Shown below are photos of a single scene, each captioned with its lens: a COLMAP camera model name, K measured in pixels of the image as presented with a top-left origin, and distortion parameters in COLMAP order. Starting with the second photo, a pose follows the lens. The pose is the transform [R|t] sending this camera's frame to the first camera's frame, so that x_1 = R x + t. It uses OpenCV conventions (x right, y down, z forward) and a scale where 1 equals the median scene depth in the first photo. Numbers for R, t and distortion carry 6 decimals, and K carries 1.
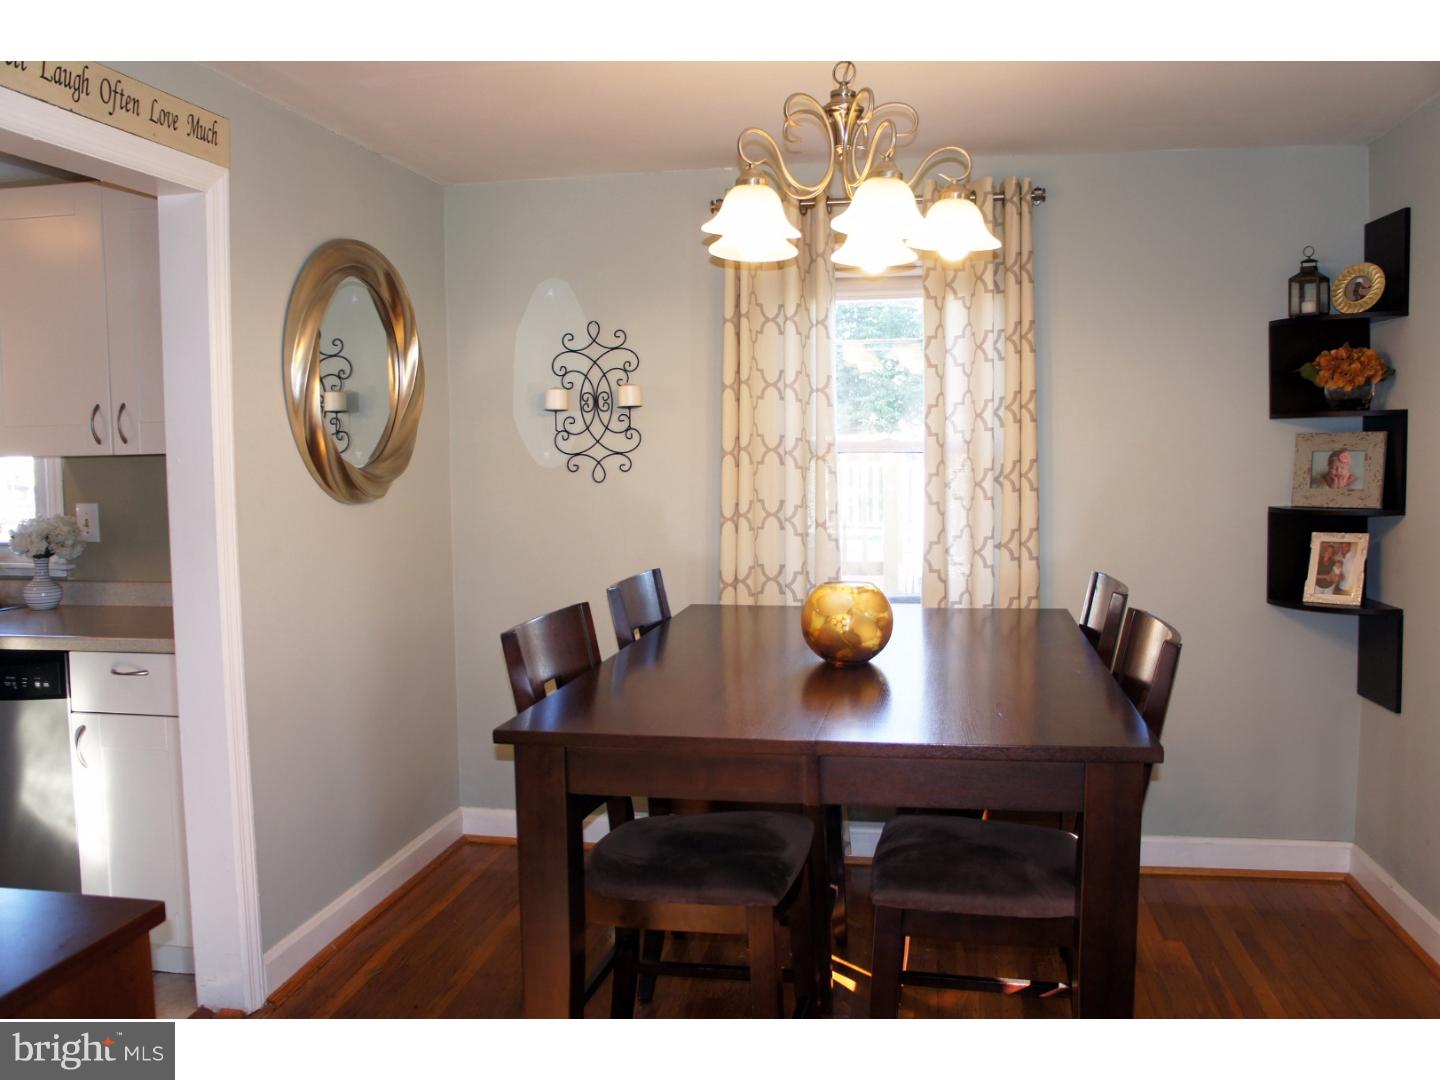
lens RADIAL K [[1180.7, 0, 720.0], [0, 1180.7, 540.0], [0, 0, 1]] dist [-0.172618, 0.160367]
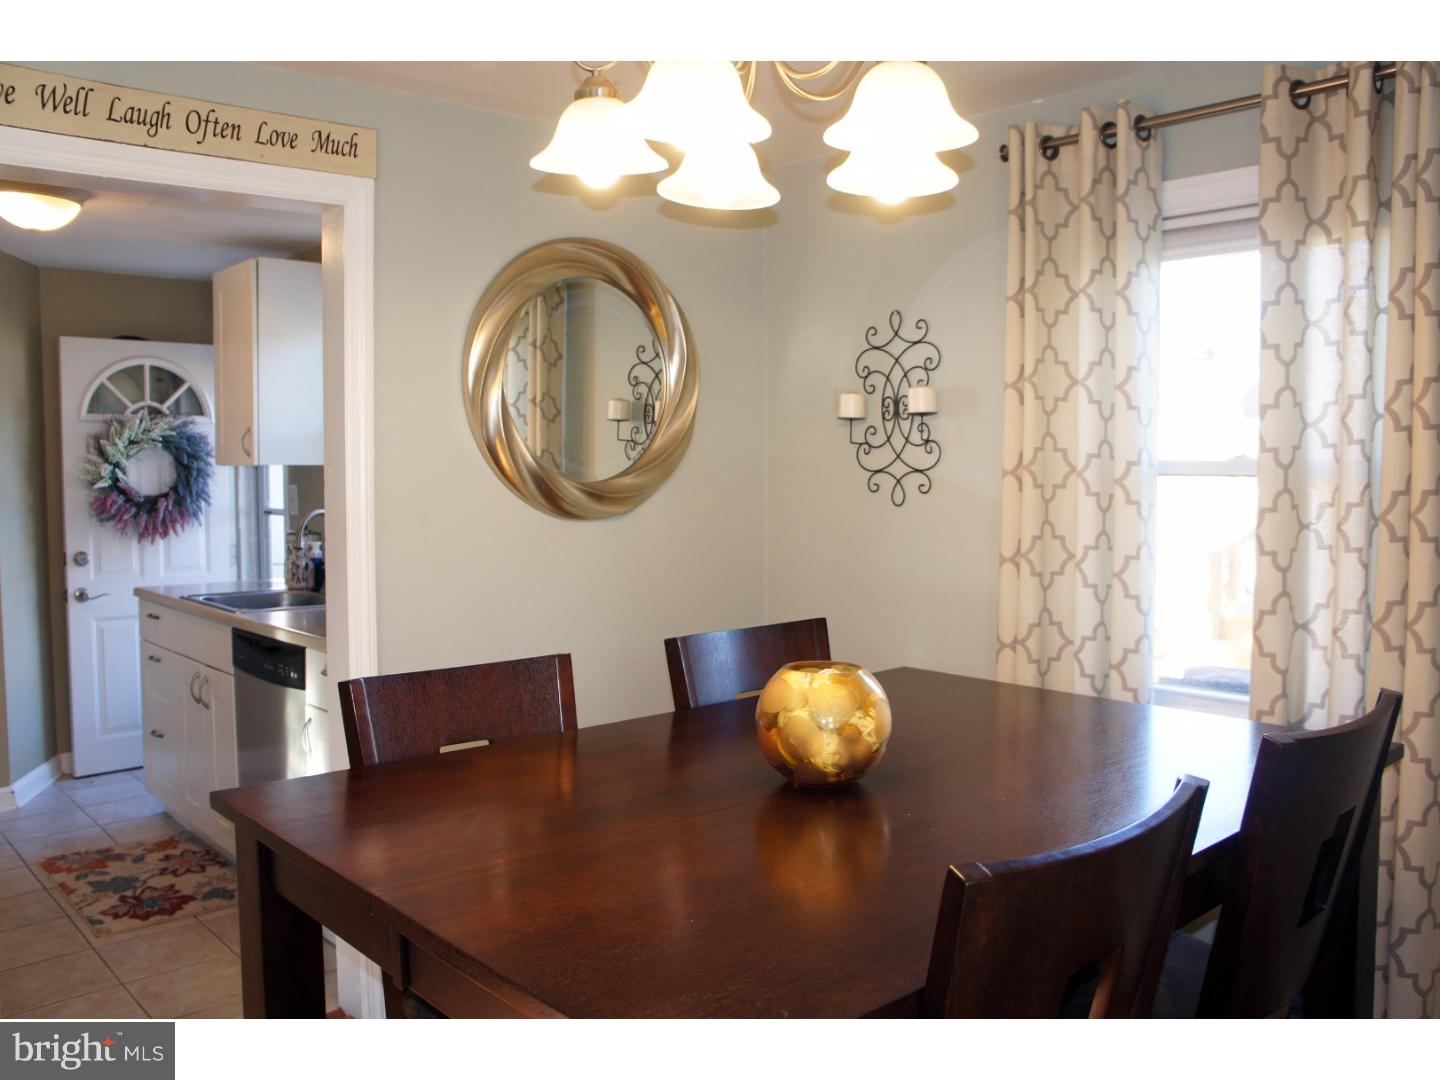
lens RADIAL K [[1180.7, 0, 720.0], [0, 1180.7, 540.0], [0, 0, 1]] dist [-0.172618, 0.160367]
pose [[0.796667, 0.047590, -0.602542, 0.301747], [-0.054020, 0.998512, 0.007440, -0.024897], [0.602000, 0.026622, 0.798052, 0.274715]]
